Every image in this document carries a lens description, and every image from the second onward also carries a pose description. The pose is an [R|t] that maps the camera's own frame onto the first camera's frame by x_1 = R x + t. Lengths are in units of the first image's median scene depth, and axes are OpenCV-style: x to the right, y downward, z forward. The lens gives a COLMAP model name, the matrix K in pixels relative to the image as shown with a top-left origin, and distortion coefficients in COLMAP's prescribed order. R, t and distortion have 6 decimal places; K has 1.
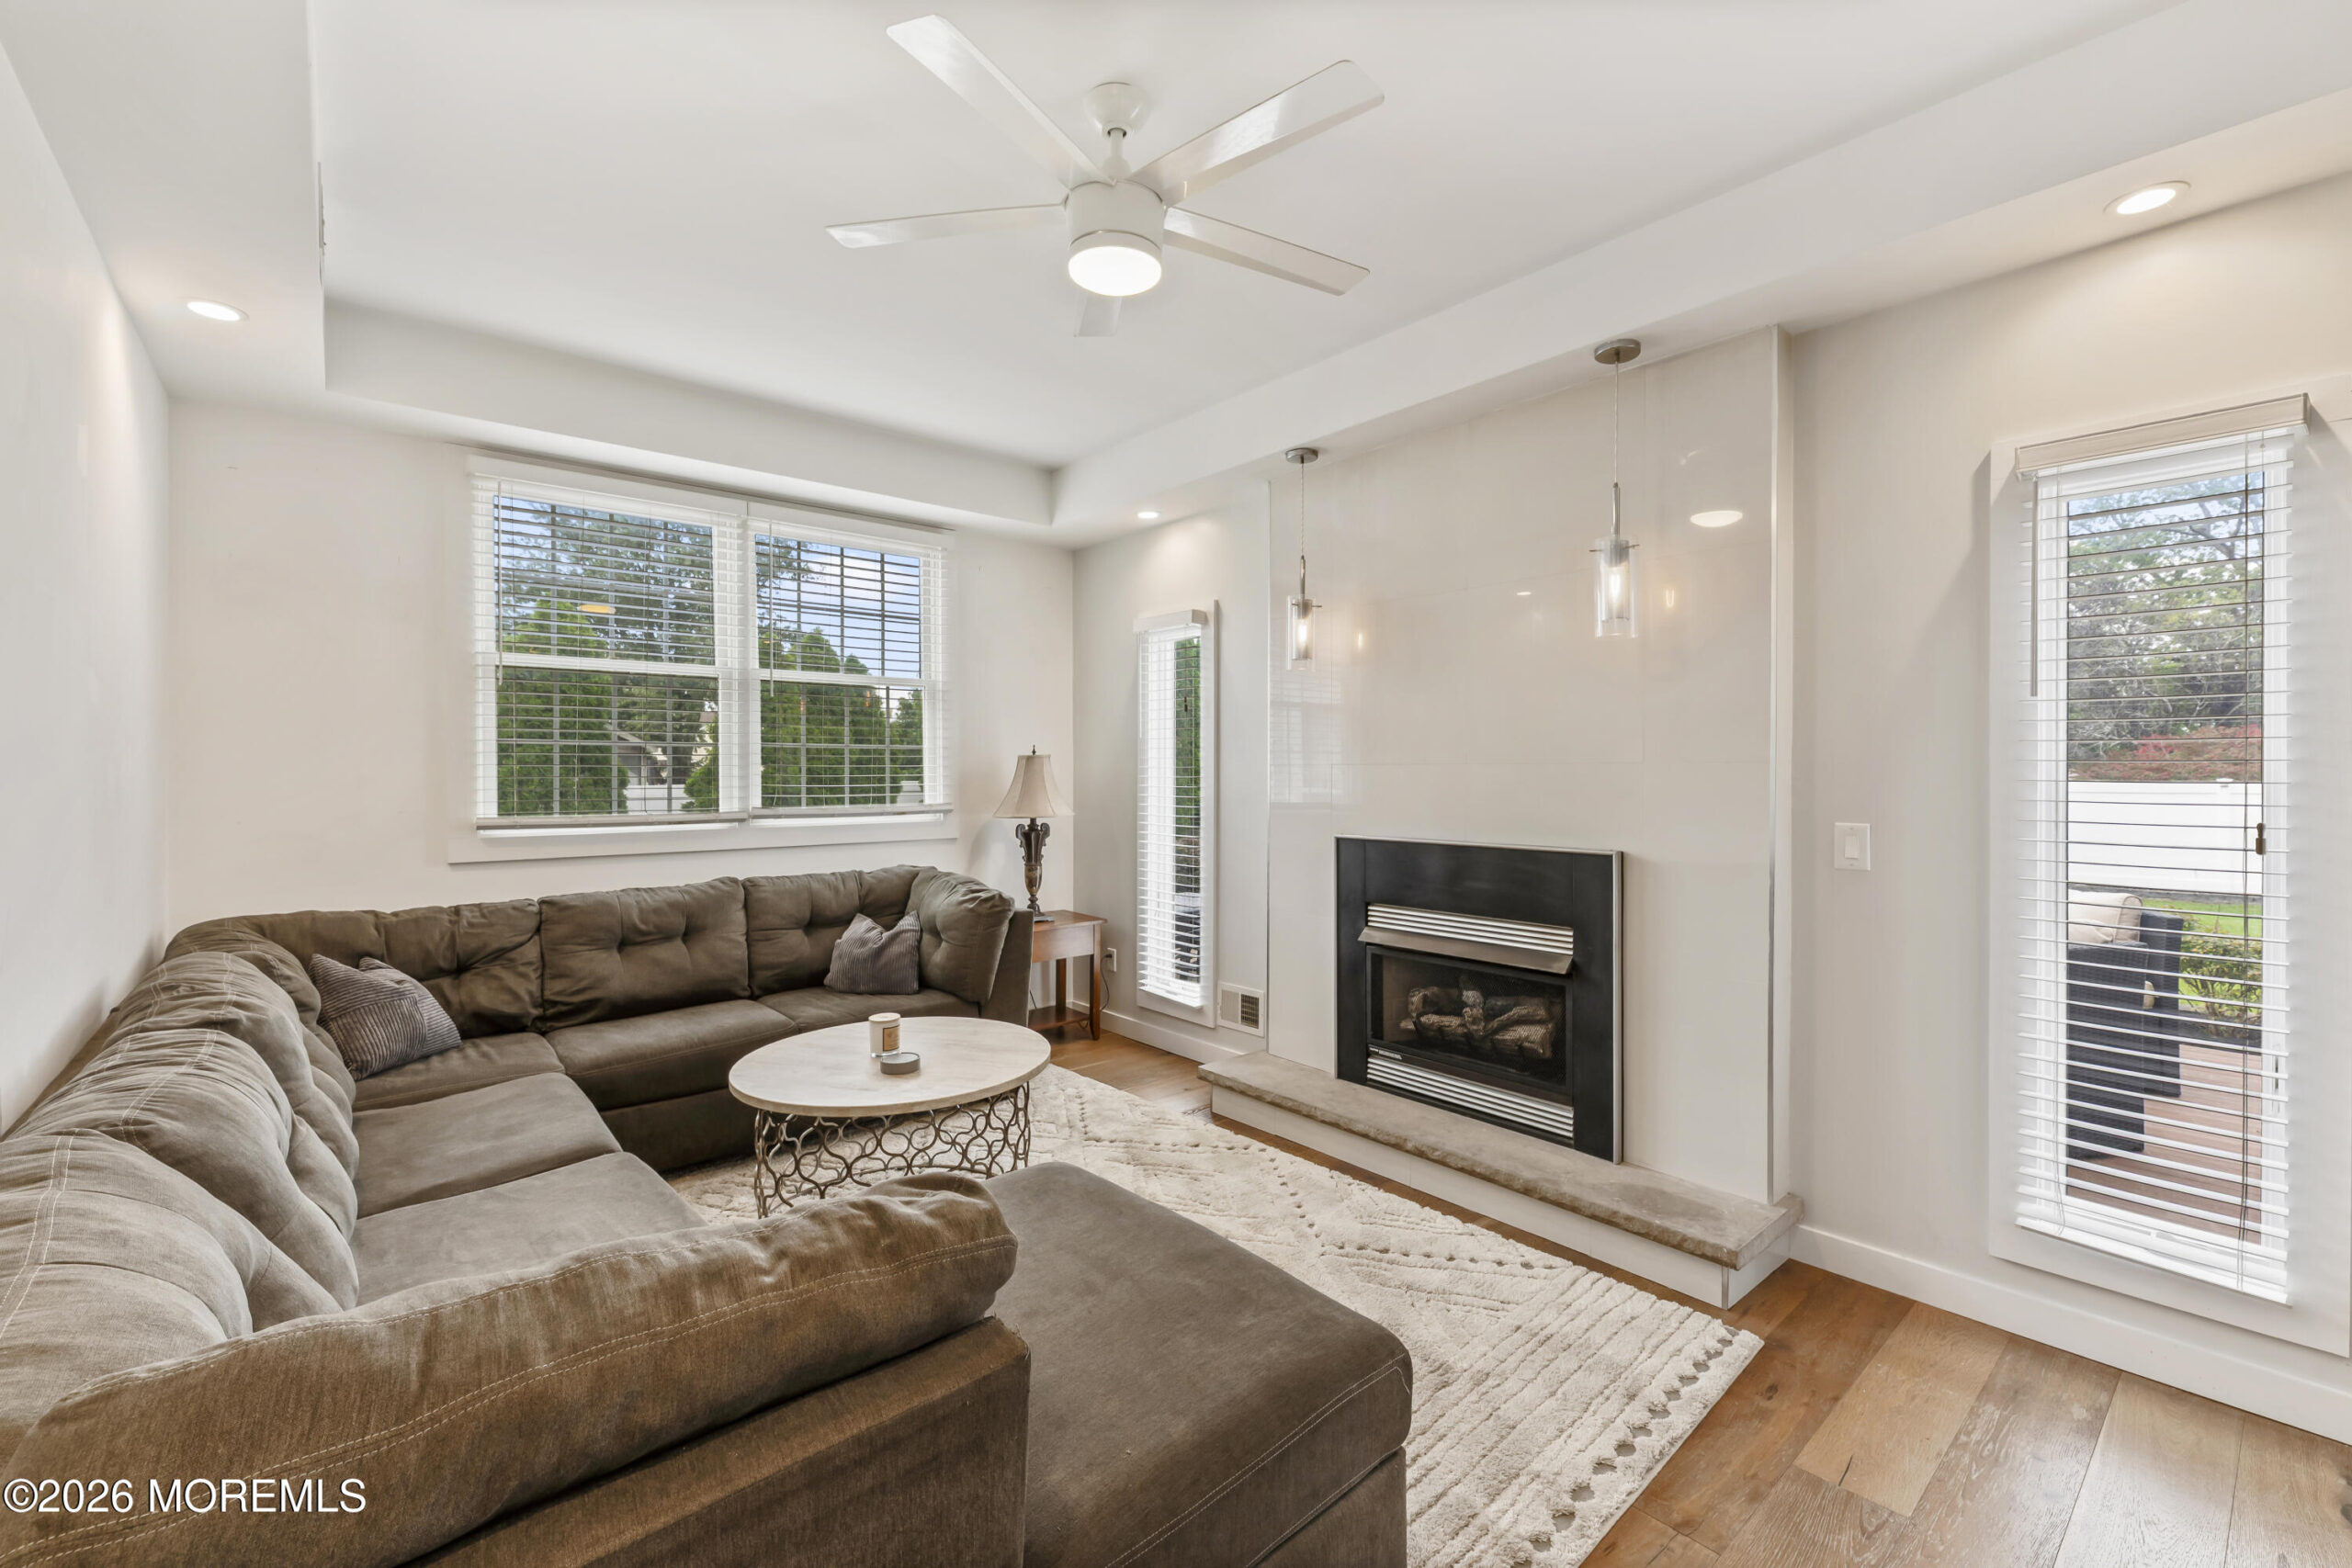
lens RADIAL K [[978.7, 0, 1164.4], [0, 978.7, 781.9], [0, 0, 1]] dist [-0.002767, 0.000013]
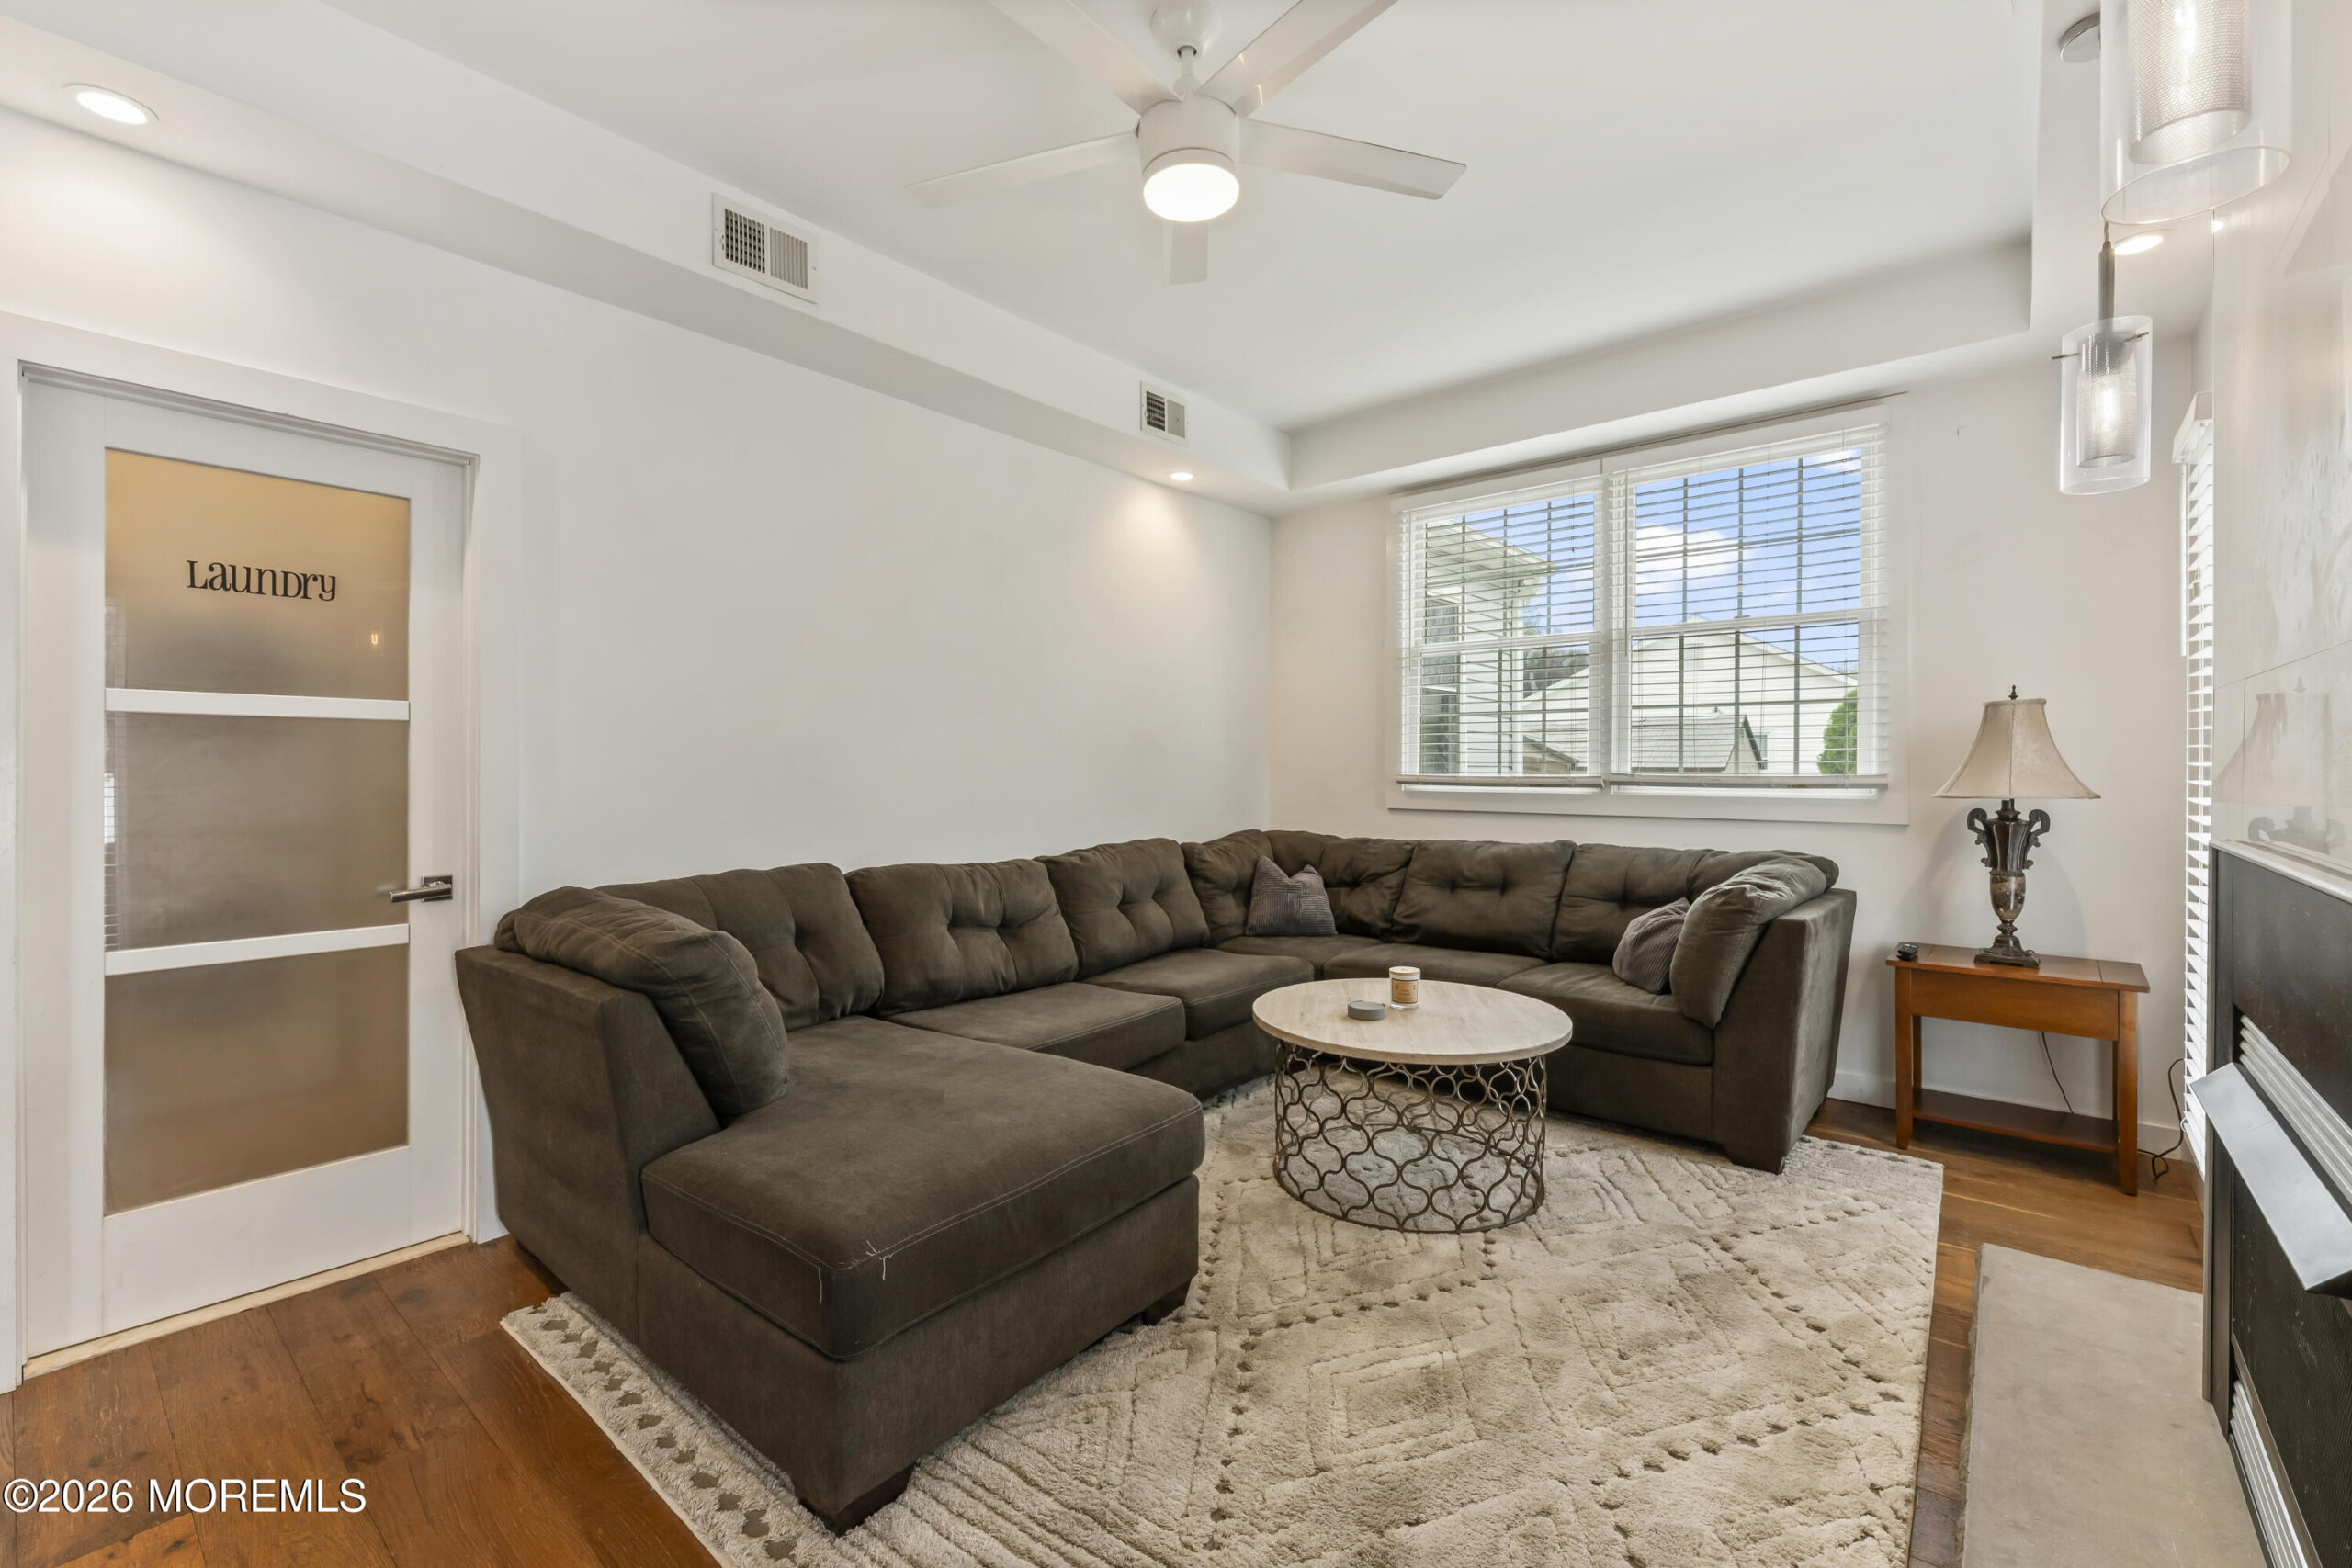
lens RADIAL K [[978.7, 0, 1165.1], [0, 978.7, 772.3], [0, 0, 1]] dist [-0.002767, 0.000013]
pose [[0.157111, 0.009495, -0.987535, 0.521546], [-0.009024, 0.999926, 0.008179, 0.024165], [0.987540, 0.007627, 0.157186, 0.464986]]
